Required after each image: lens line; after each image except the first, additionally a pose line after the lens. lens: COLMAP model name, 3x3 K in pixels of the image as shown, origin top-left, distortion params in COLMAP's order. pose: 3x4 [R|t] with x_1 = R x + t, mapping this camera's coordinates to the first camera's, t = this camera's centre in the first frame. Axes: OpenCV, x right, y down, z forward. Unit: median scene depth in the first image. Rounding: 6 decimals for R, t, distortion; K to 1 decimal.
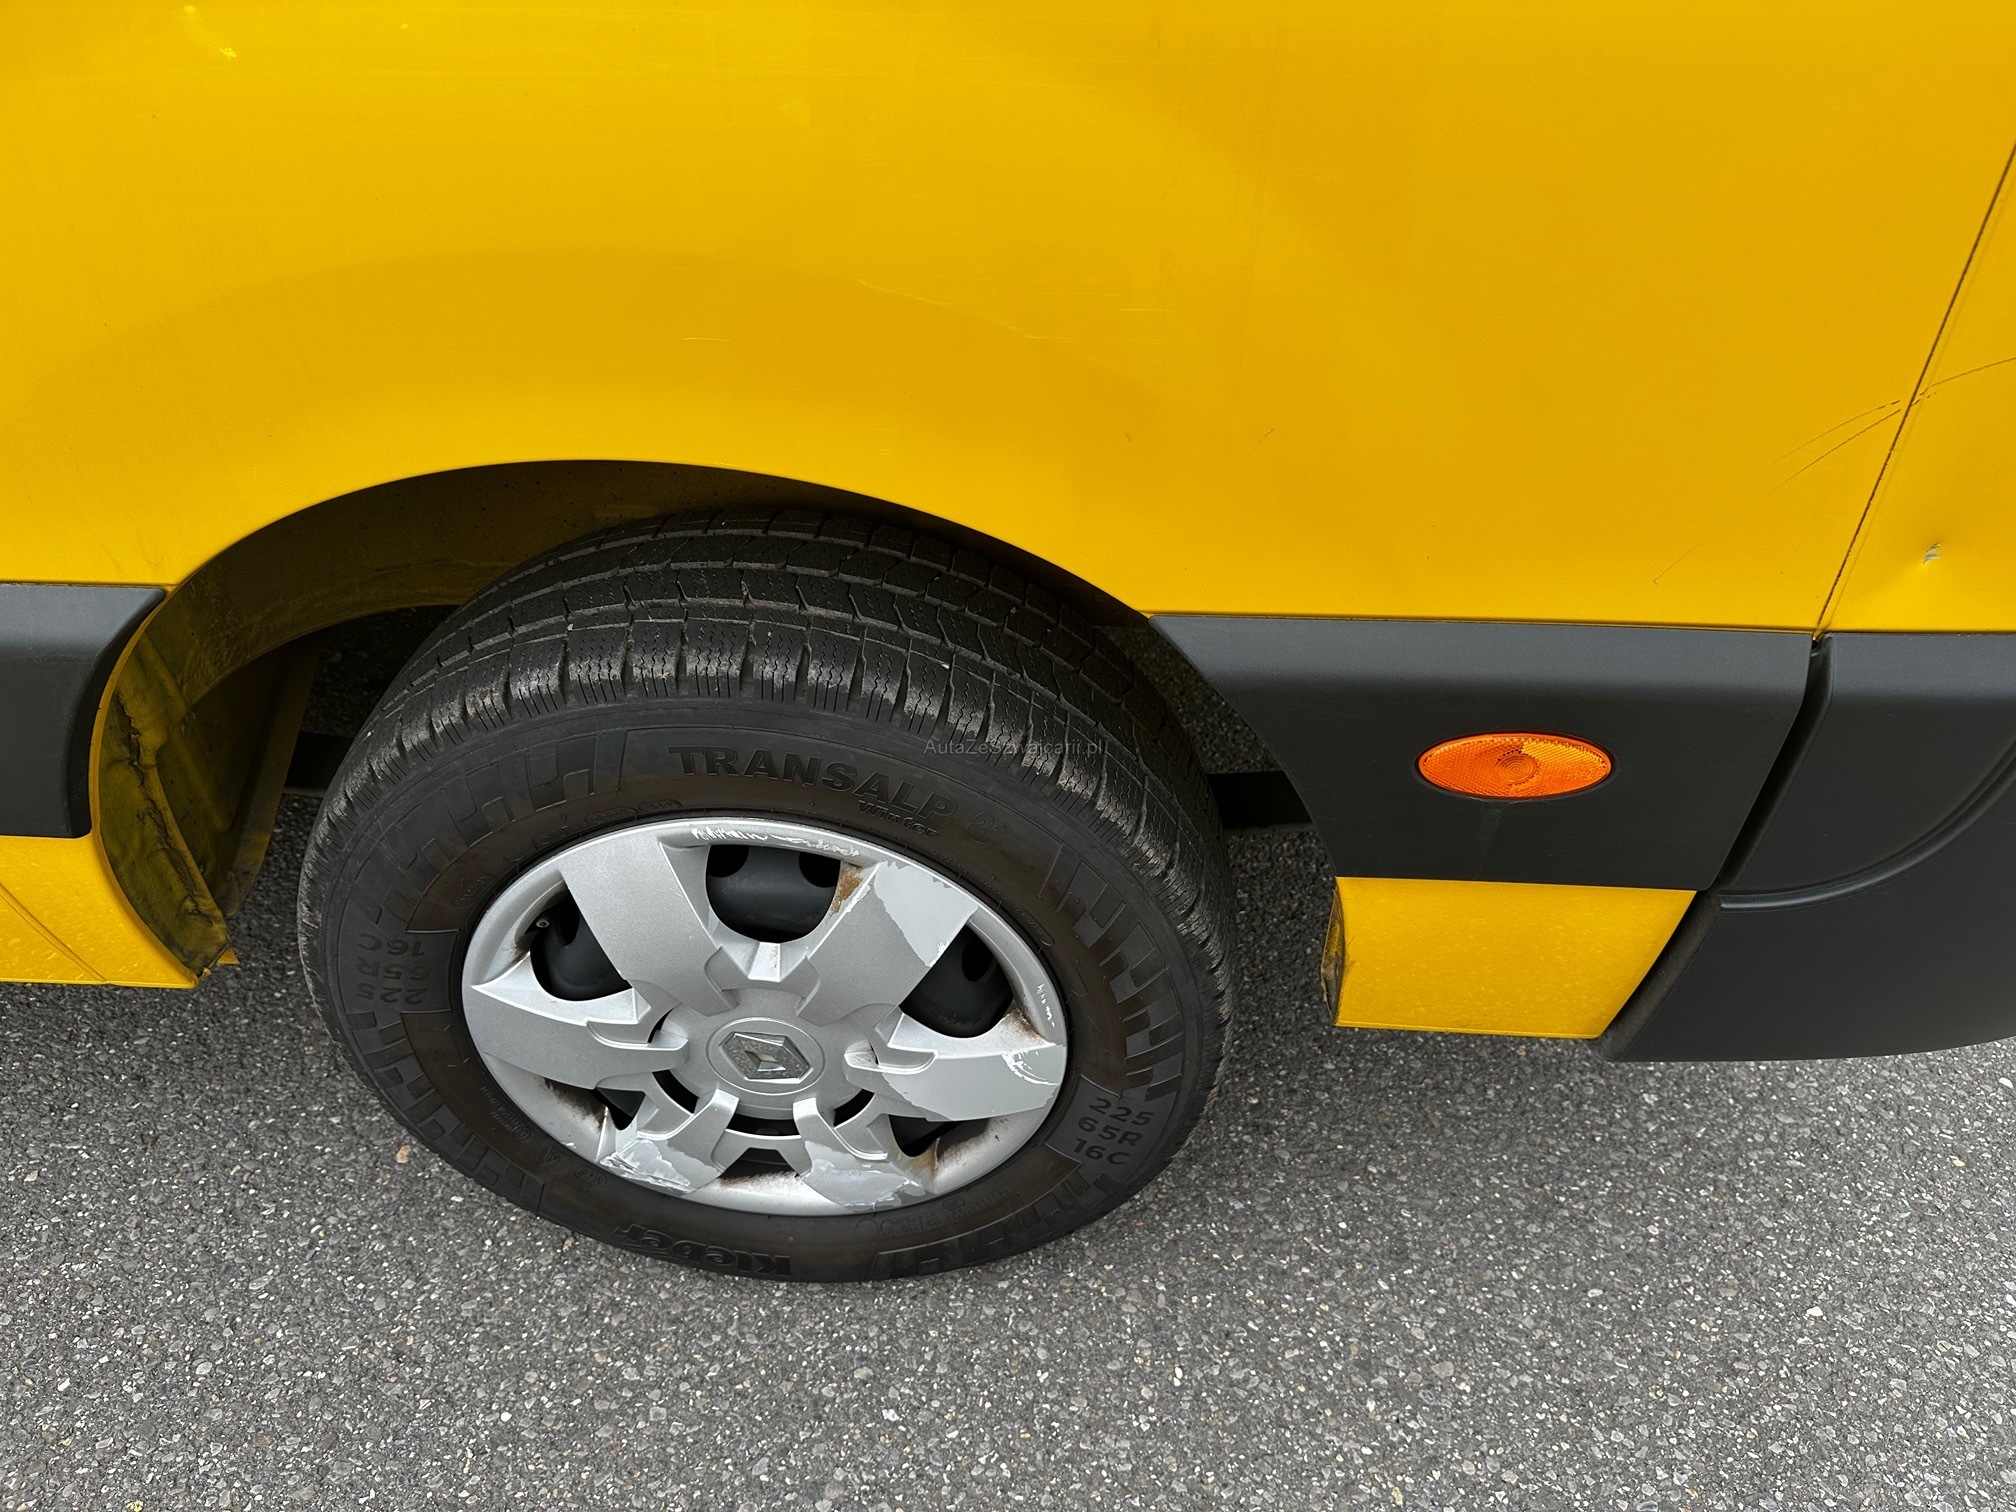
lens RADIAL K [[1439.7, 0, 1020.8], [0, 1439.7, 756.6], [0, 0, 1]] dist [0.012805, -0.010081]
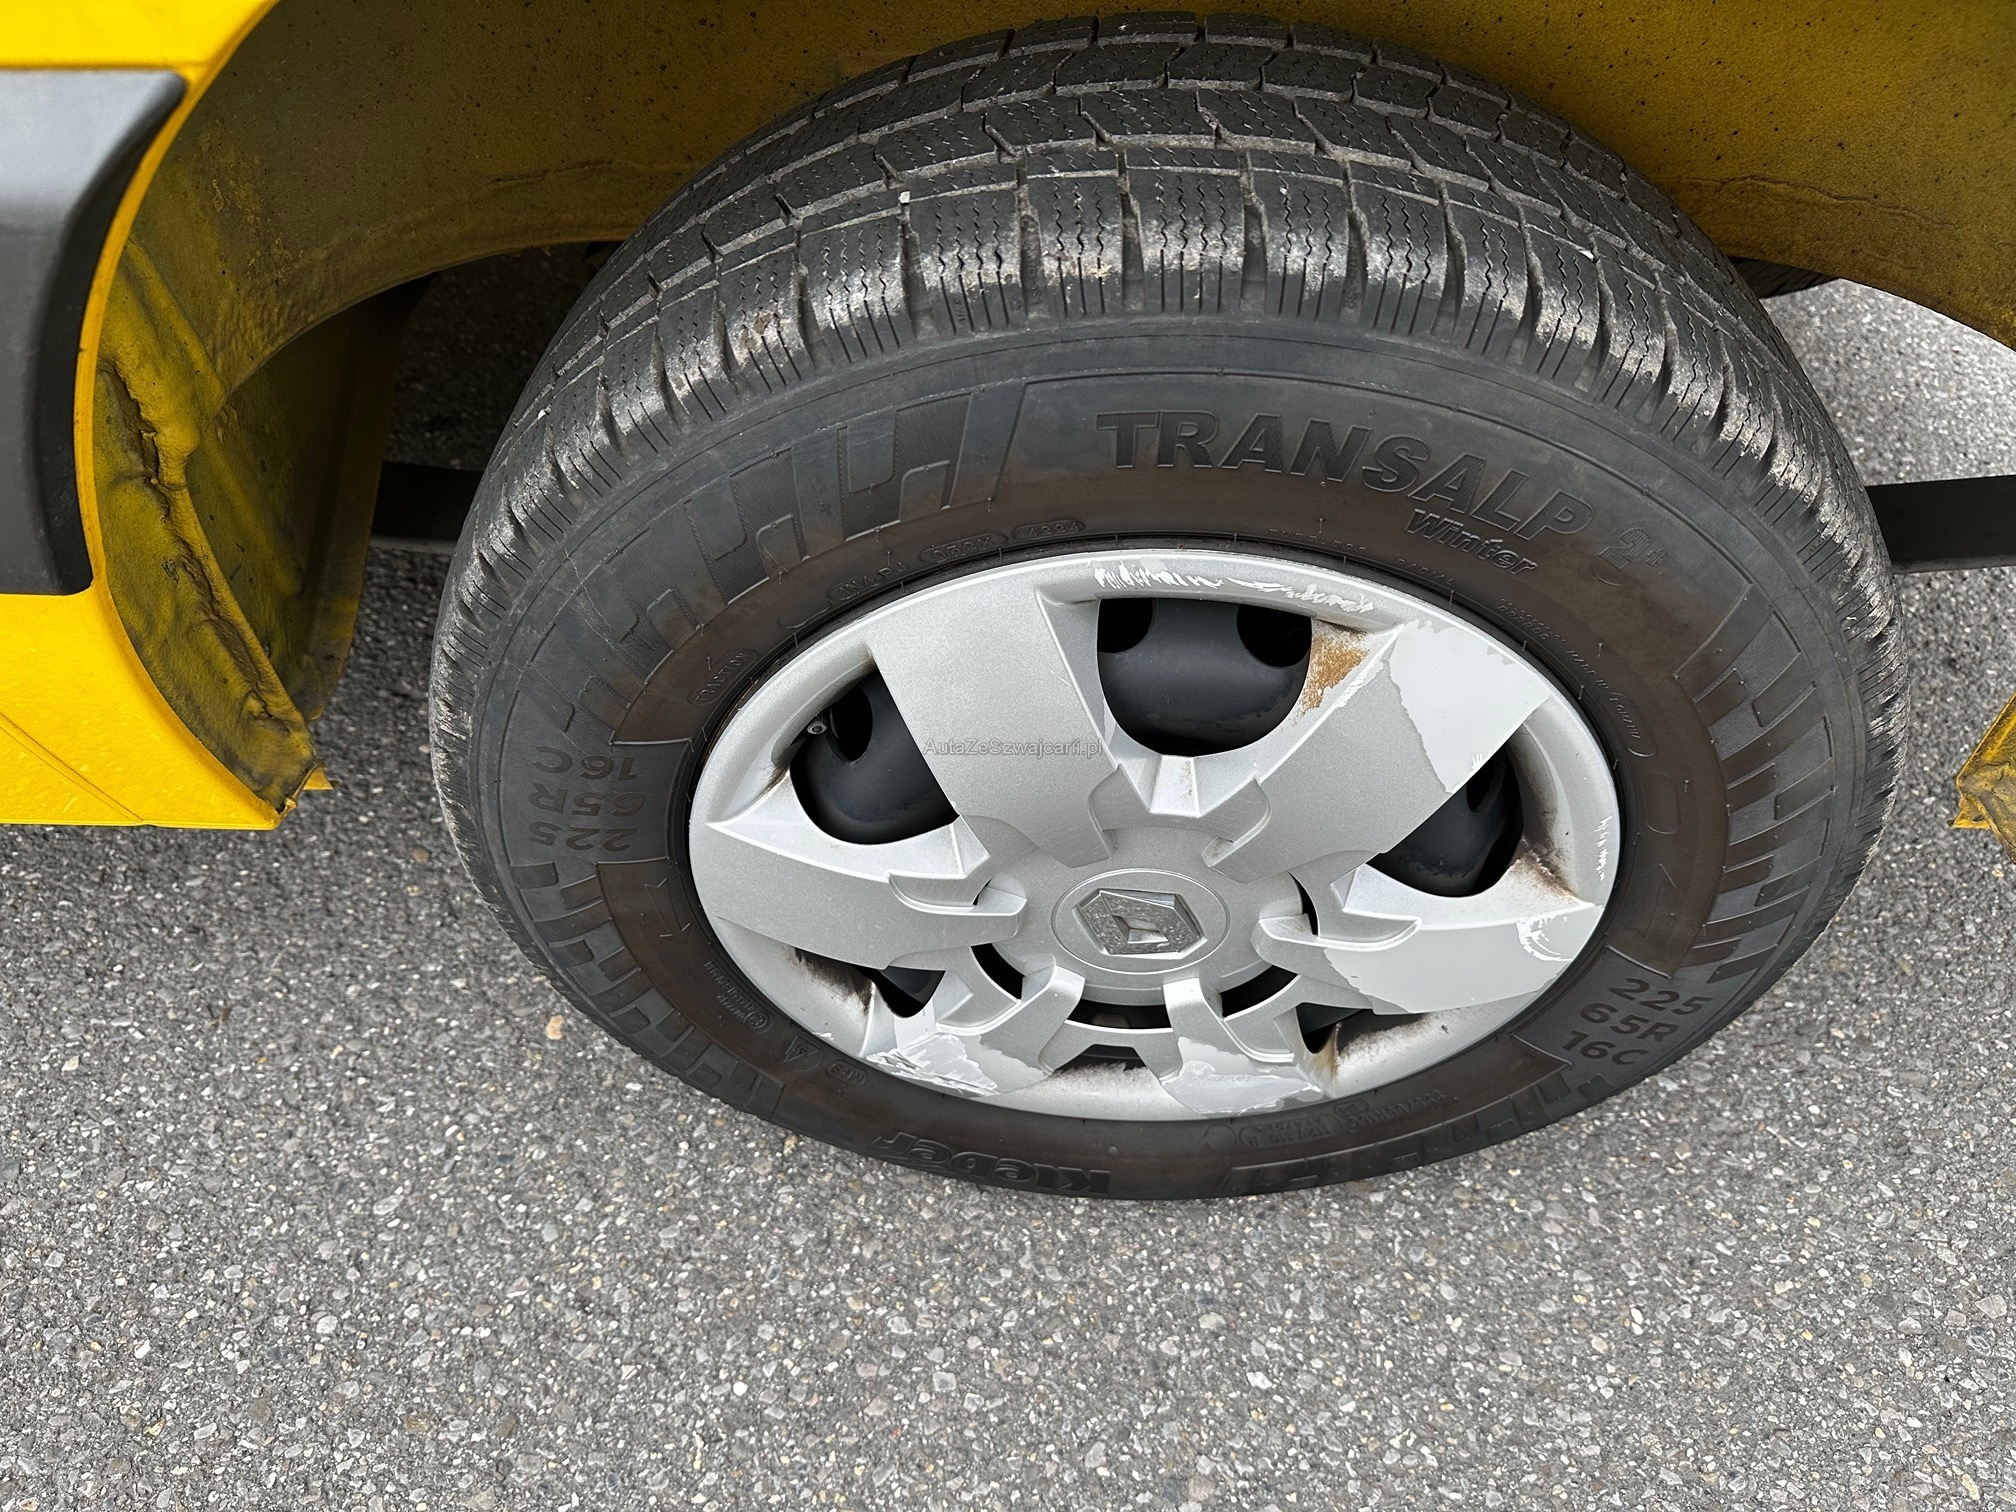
lens RADIAL K [[1439.7, 0, 1020.8], [0, 1439.7, 756.6], [0, 0, 1]] dist [0.012805, -0.010081]
pose [[0.999829, -0.014637, -0.011295, -0.194685], [0.016102, 0.989605, 0.142906, 0.032970], [0.009086, -0.143063, 0.989672, 0.308114]]
